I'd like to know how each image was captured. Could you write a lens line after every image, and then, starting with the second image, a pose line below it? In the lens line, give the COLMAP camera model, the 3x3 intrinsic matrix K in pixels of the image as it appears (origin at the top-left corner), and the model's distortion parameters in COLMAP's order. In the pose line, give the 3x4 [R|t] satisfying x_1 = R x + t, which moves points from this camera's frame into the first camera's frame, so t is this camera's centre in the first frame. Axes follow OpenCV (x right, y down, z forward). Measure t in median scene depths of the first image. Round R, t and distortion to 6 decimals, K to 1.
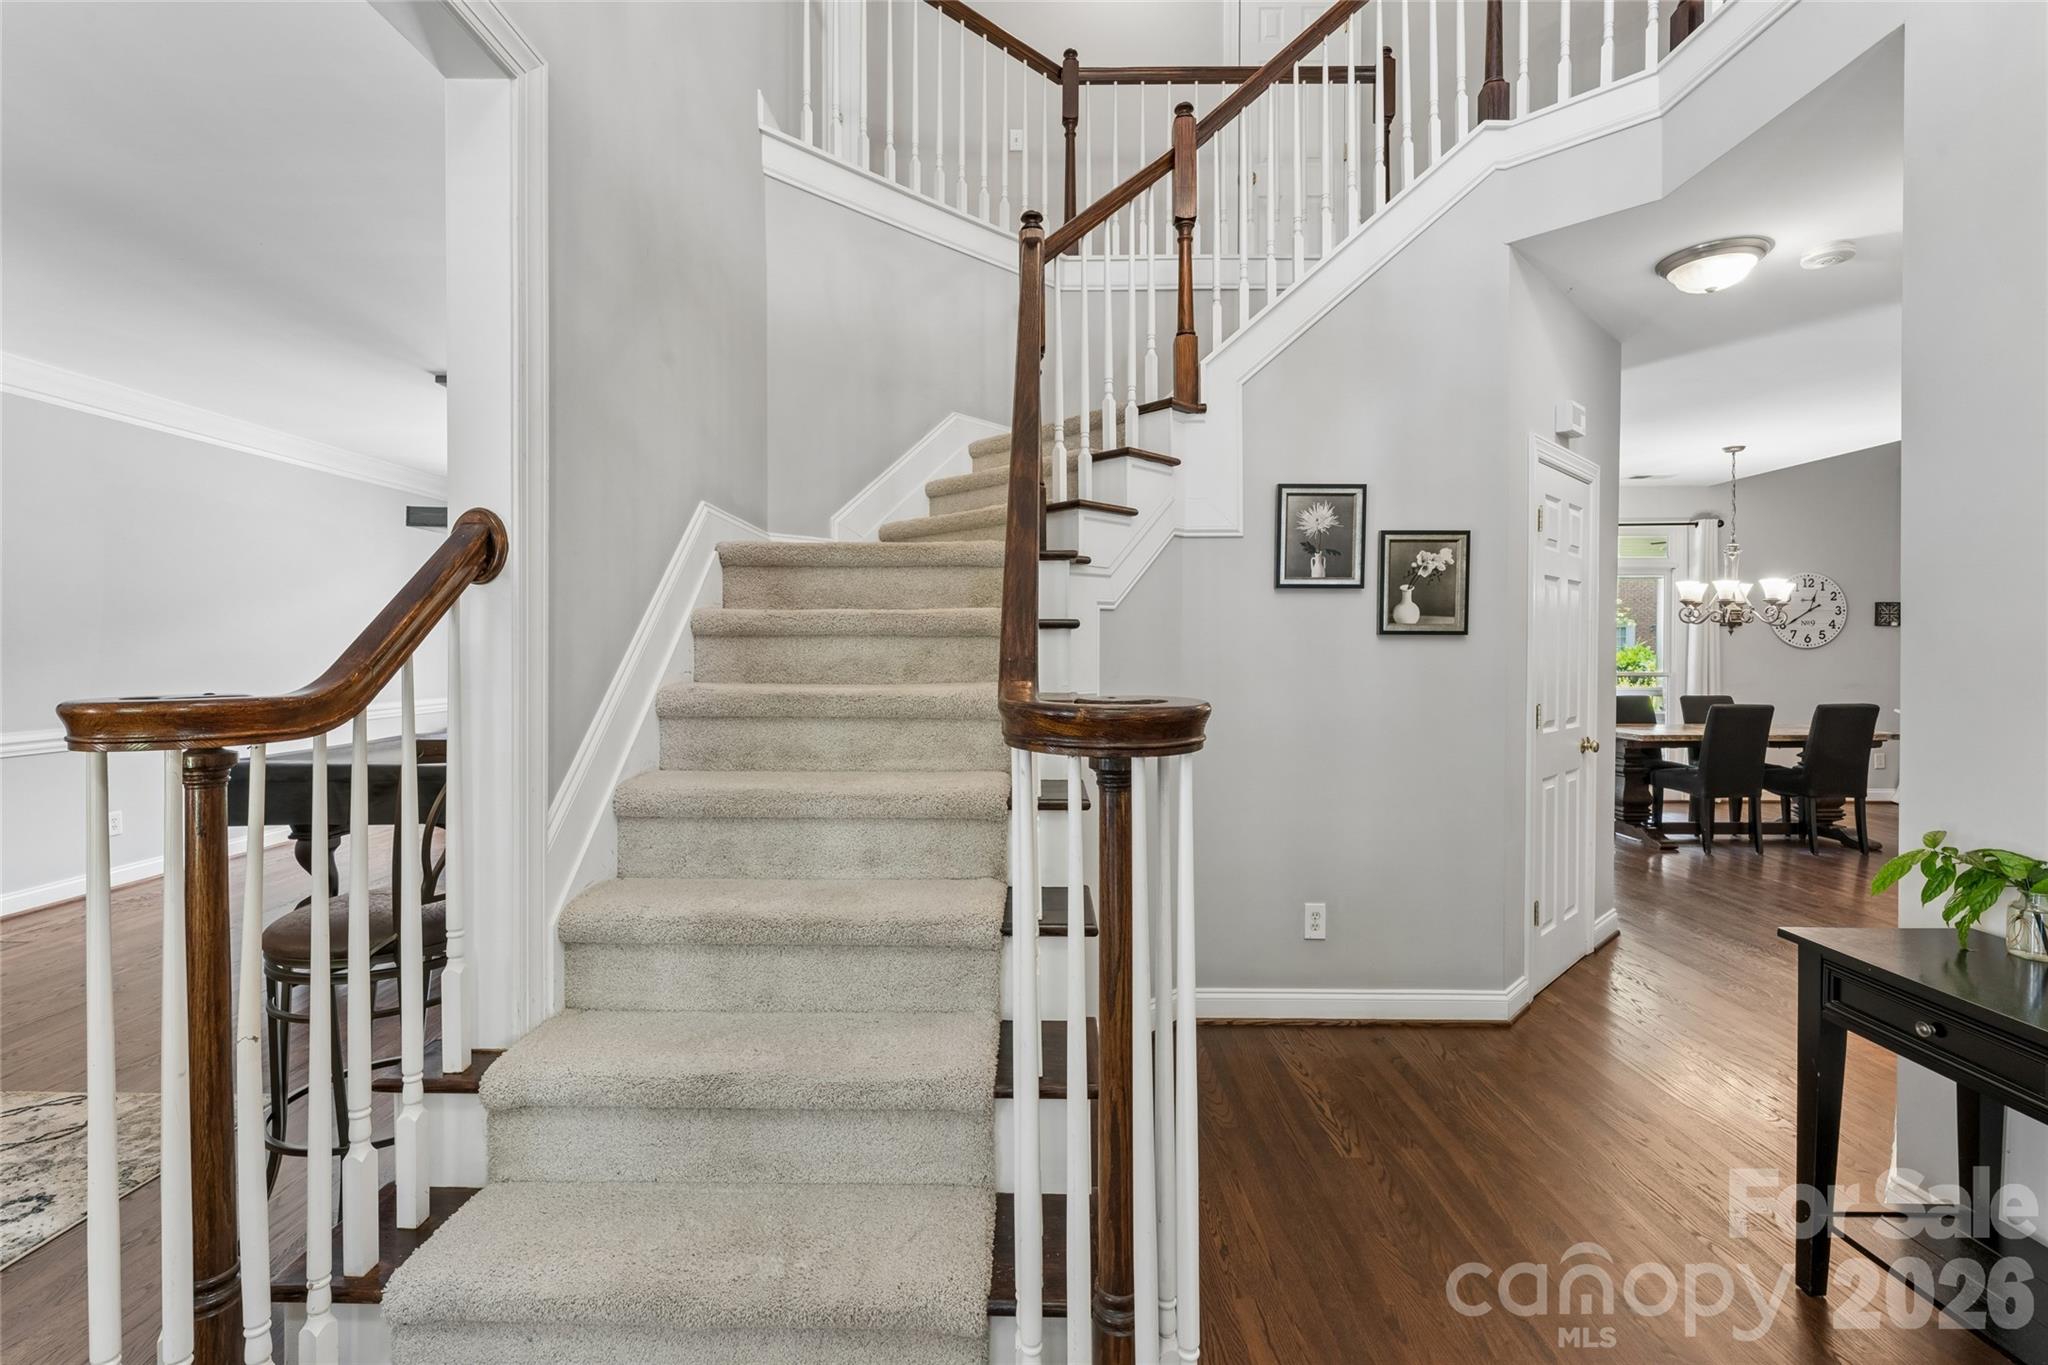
lens RADIAL K [[925.5, 0, 997.1], [0, 925.5, 665.9], [0, 0, 1]] dist [-0.001723, -0.000245]
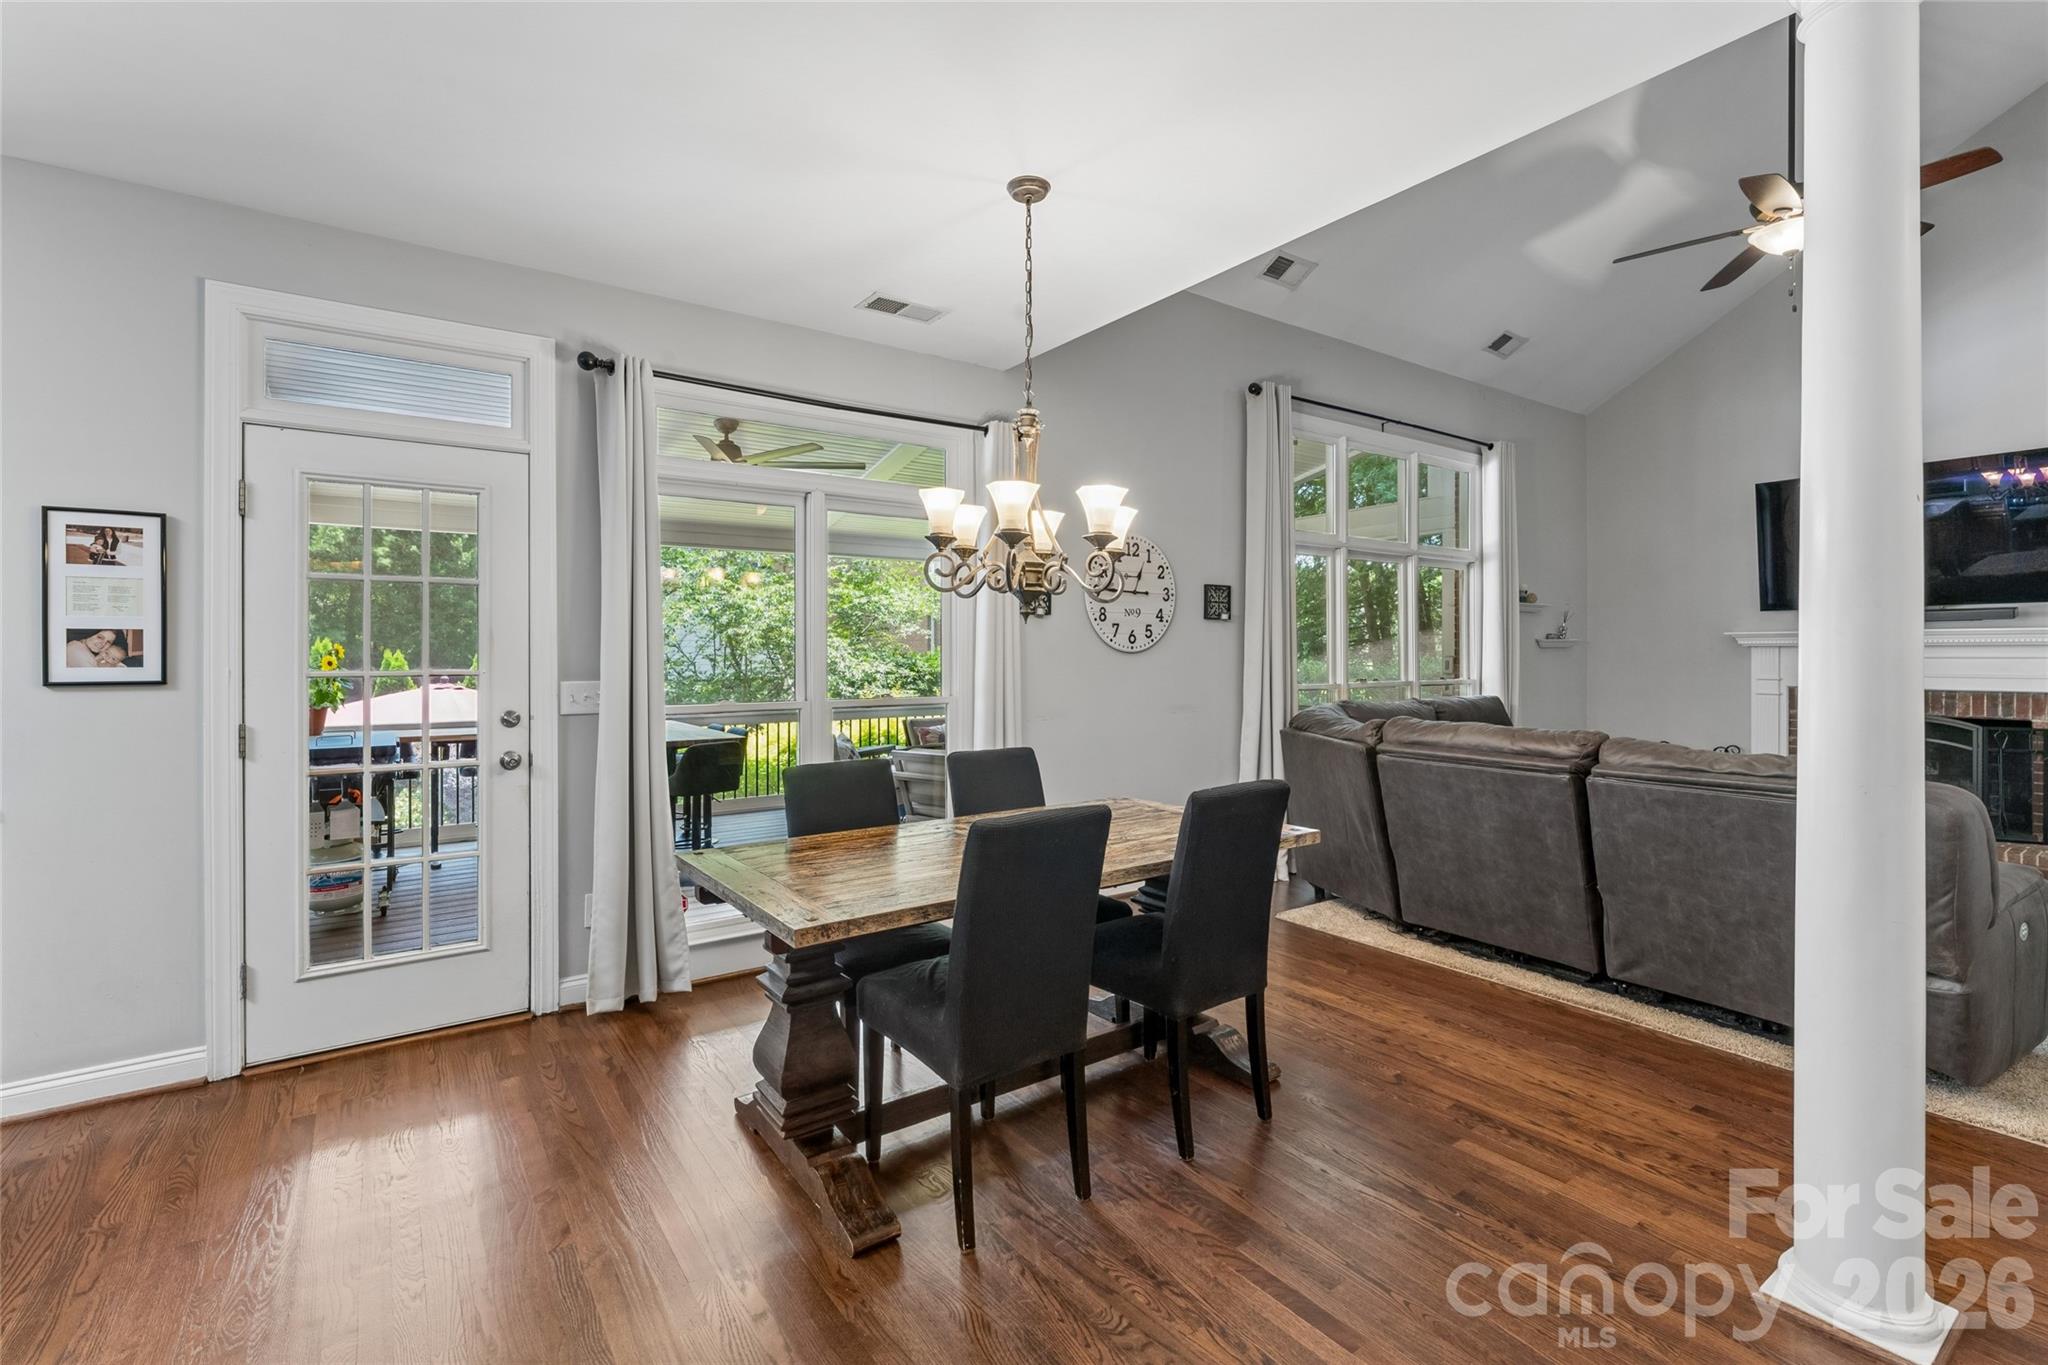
lens RADIAL K [[908.5, 0, 1020.6], [0, 908.5, 660.3], [0, 0, 1]] dist [0.000964, 0.000391]
pose [[0.803240, -0.006142, 0.595624, 1.033759], [0.010088, 0.999944, -0.003293, -0.028190], [-0.595570, 0.008653, 0.803257, 1.270163]]
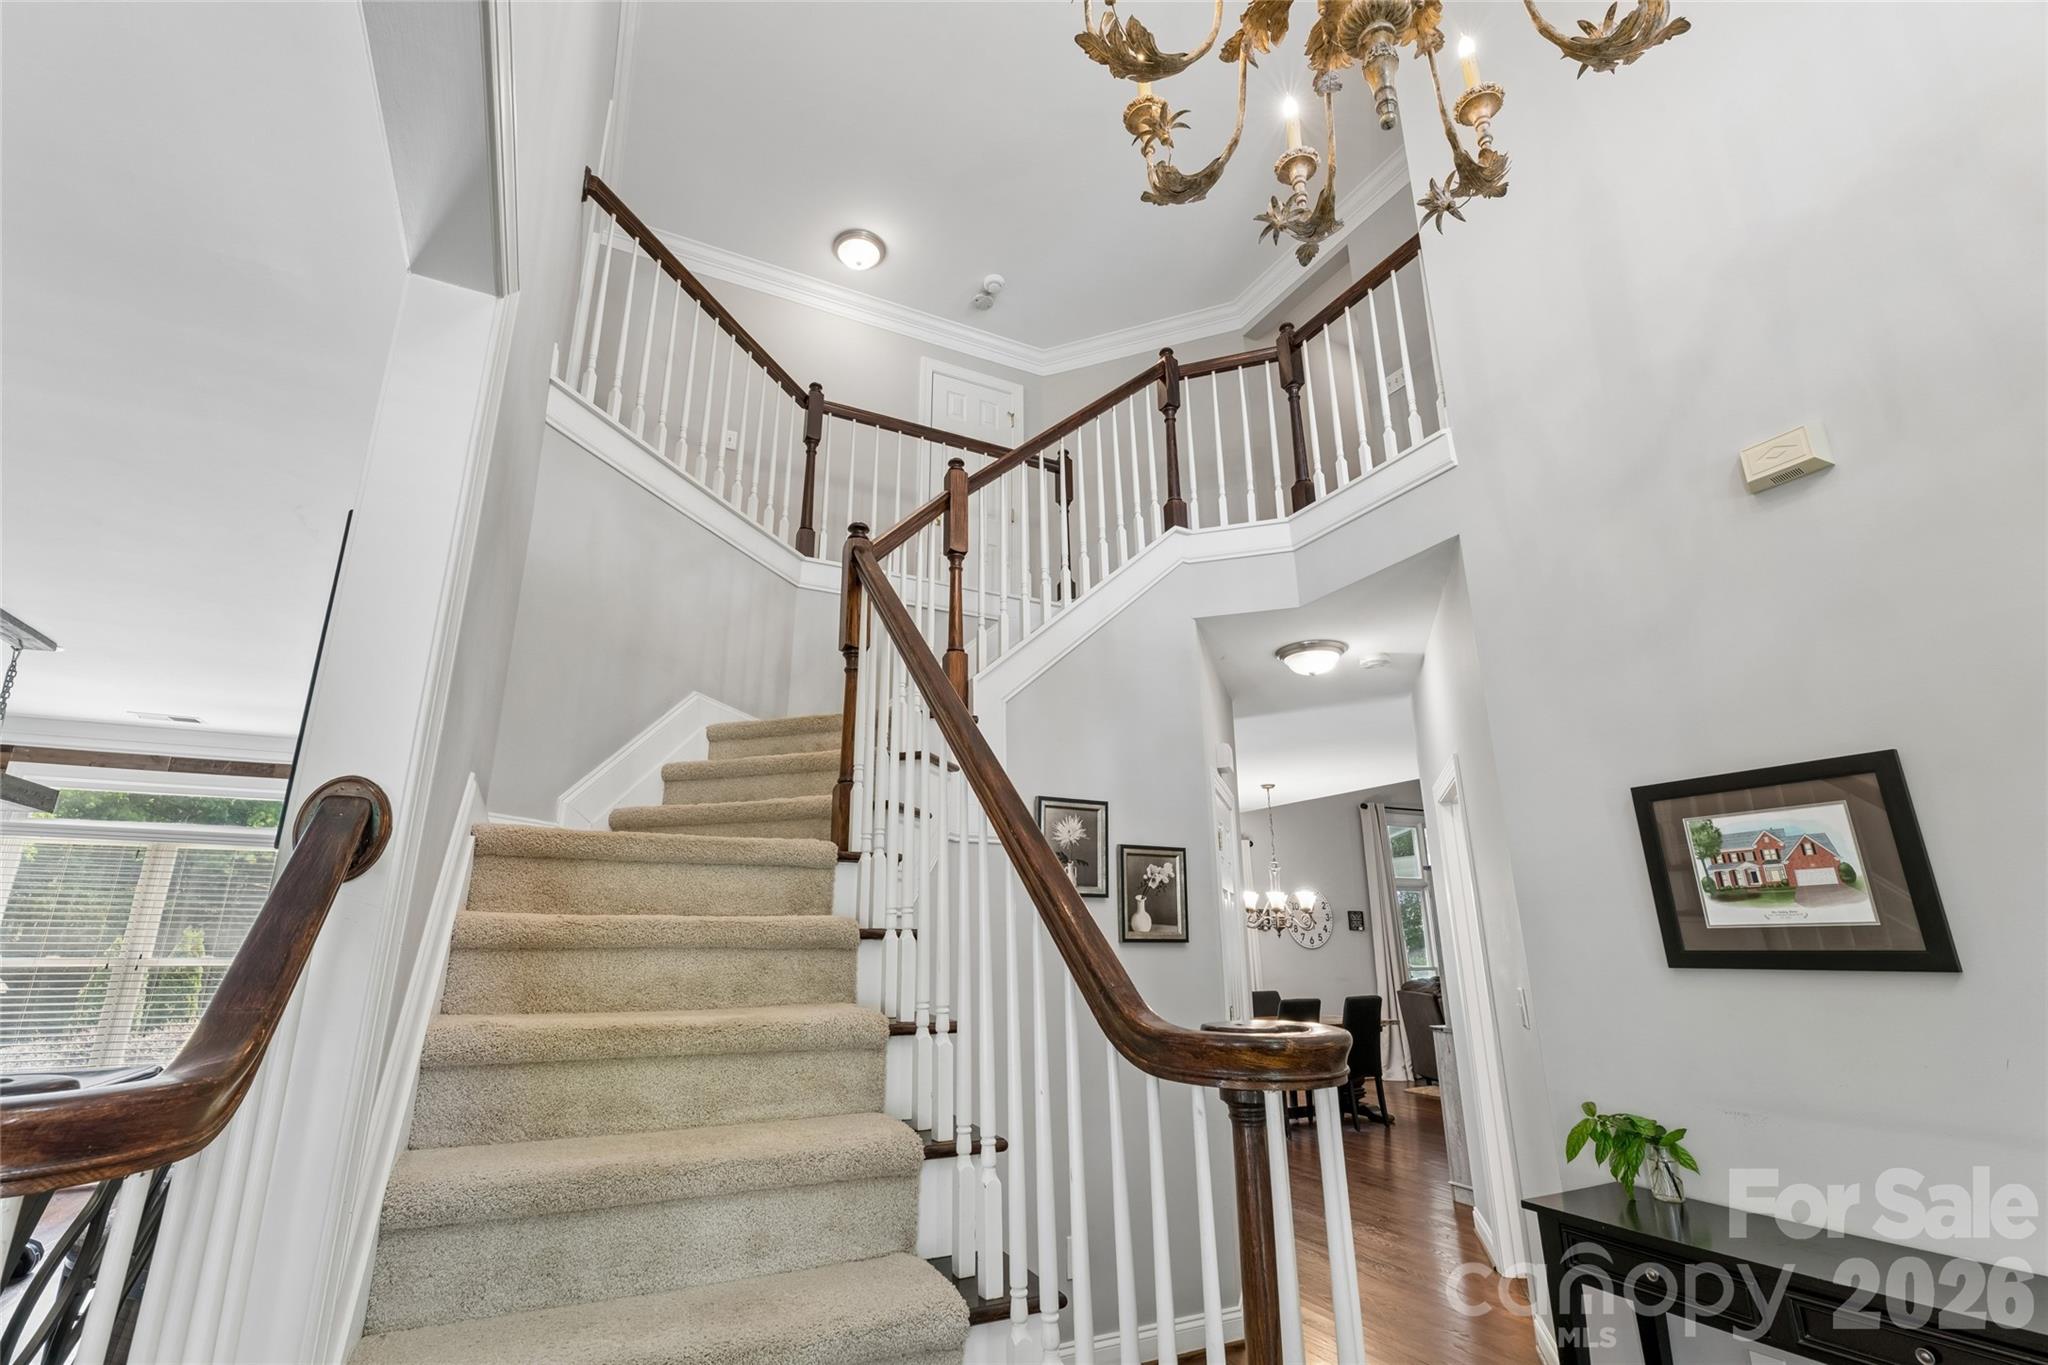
lens RADIAL K [[944.9, 0, 1019.5], [0, 944.9, 662.4], [0, 0, 1]] dist [-0.003317, -0.000736]
pose [[0.879244, 0.133898, 0.457166, -0.234290], [0.012721, 0.952743, -0.303512, -0.012324], [-0.476201, 0.272677, 0.835990, 0.053895]]
